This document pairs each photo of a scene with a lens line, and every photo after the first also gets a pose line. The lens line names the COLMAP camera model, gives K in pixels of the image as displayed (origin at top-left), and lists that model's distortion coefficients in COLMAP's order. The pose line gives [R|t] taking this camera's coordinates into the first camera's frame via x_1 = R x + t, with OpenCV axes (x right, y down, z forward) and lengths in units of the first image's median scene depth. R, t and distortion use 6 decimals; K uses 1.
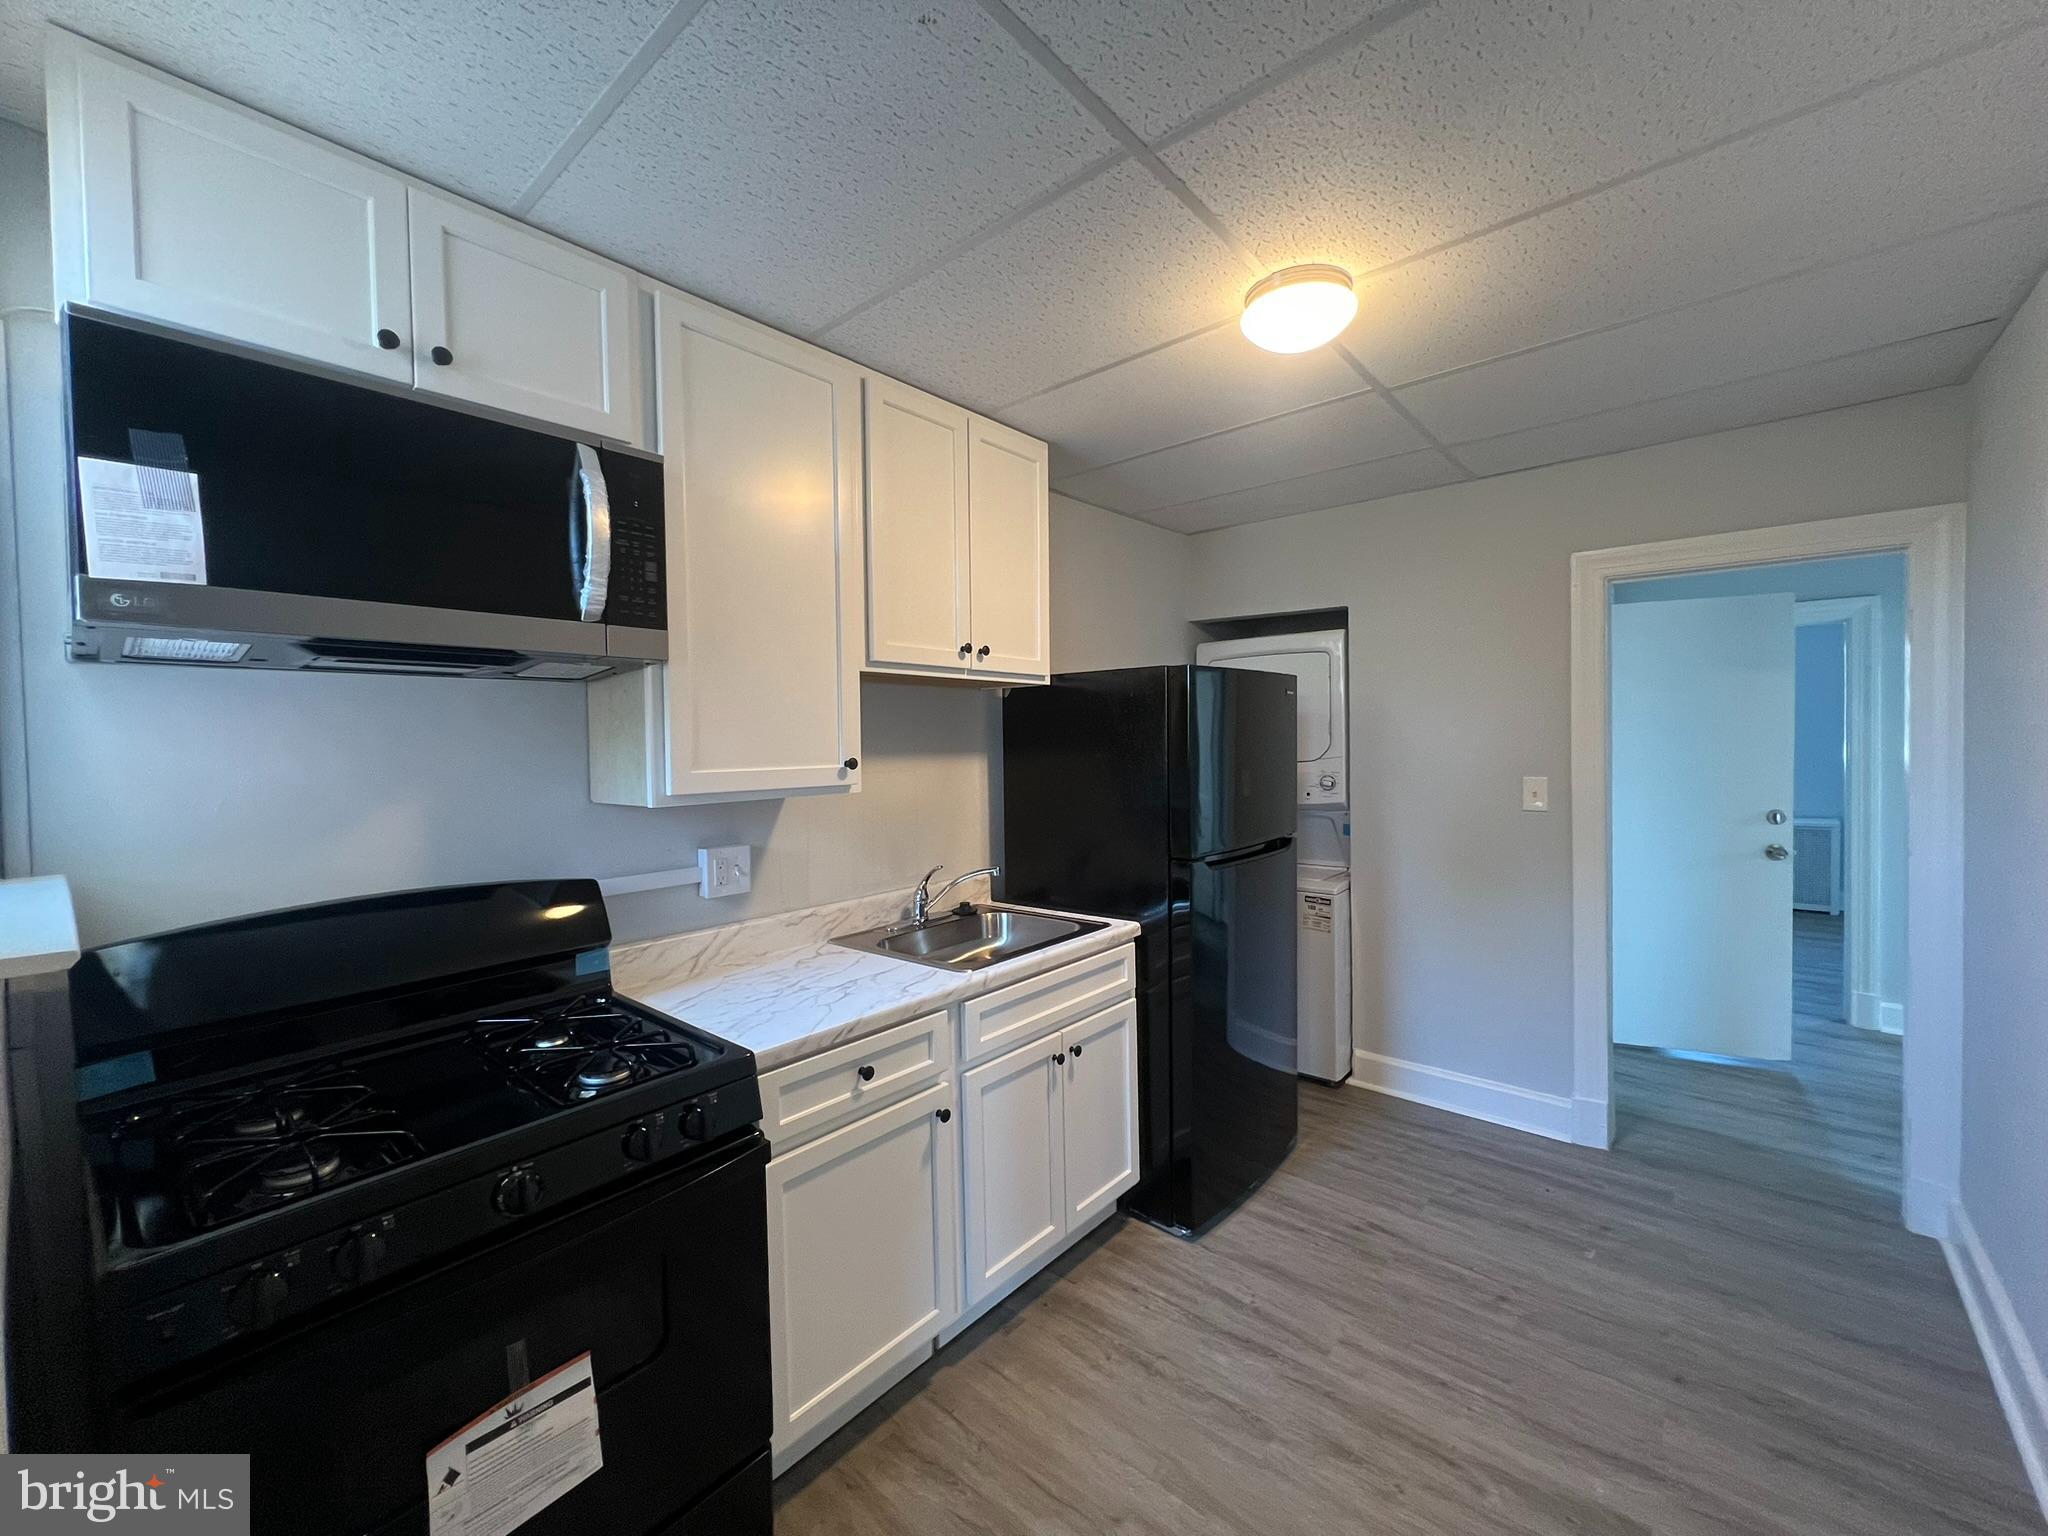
lens RADIAL K [[826.5, 0, 1018.2], [0, 826.5, 765.1], [0, 0, 1]] dist [-0.004053, 0.000986]
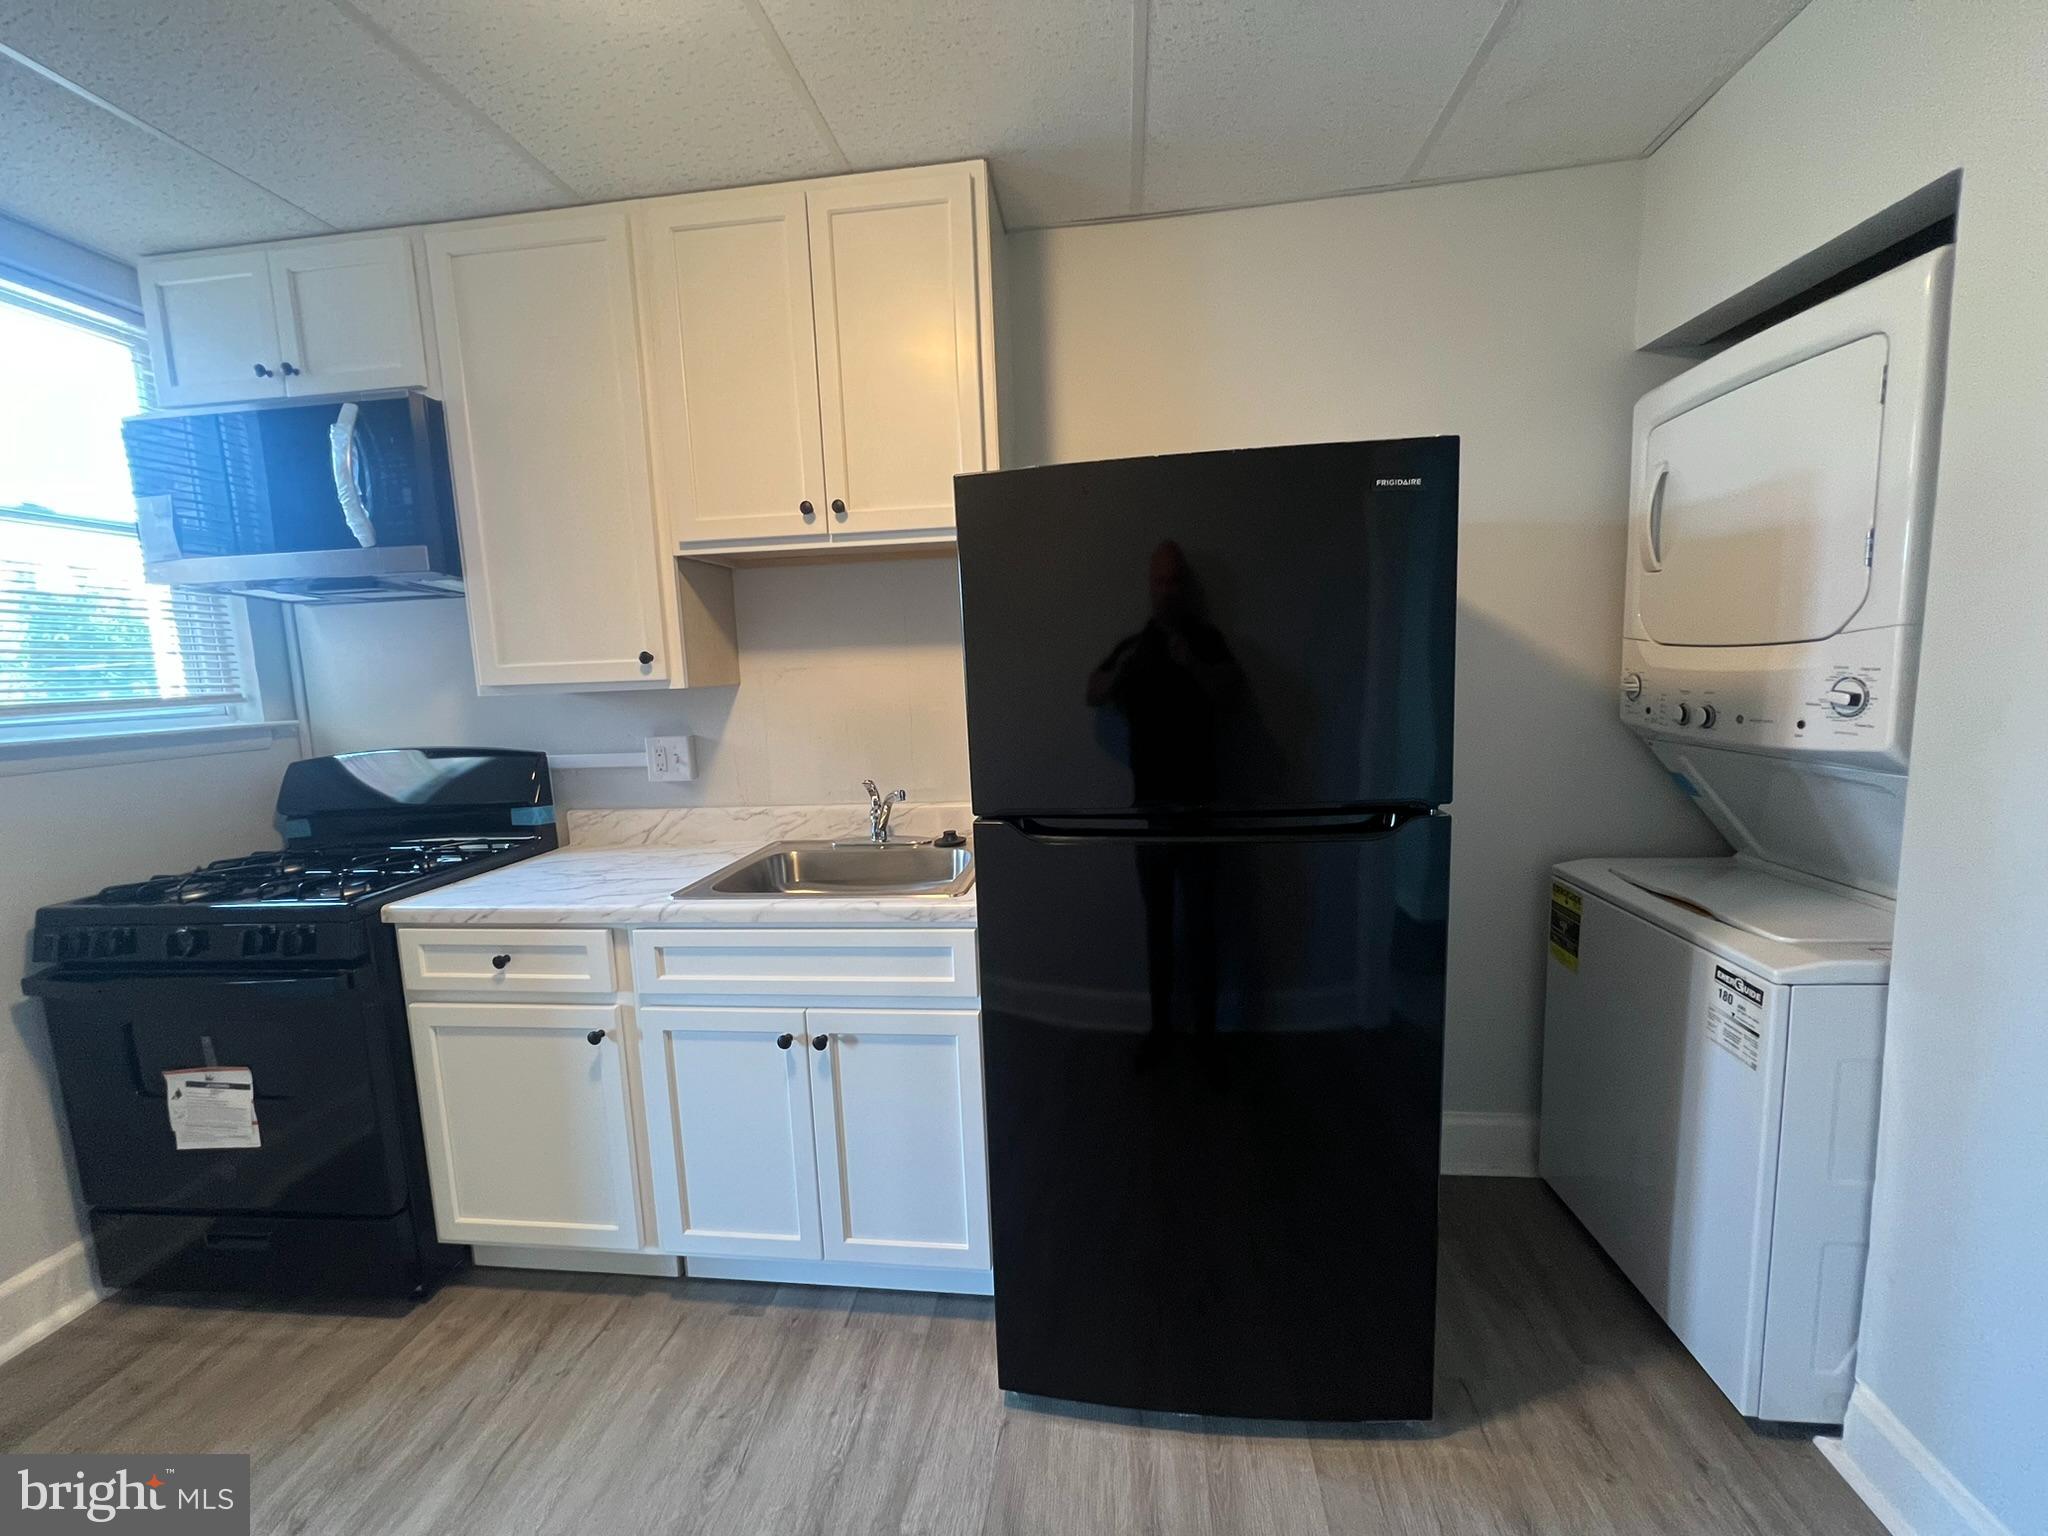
lens RADIAL K [[826.5, 0, 1021.0], [0, 826.5, 764.6], [0, 0, 1]] dist [-0.004053, 0.000986]
pose [[0.555515, 0.099250, -0.825562, 0.800329], [0.005313, 0.992407, 0.122883, 0.005642], [0.831489, -0.072650, 0.550770, 0.794222]]
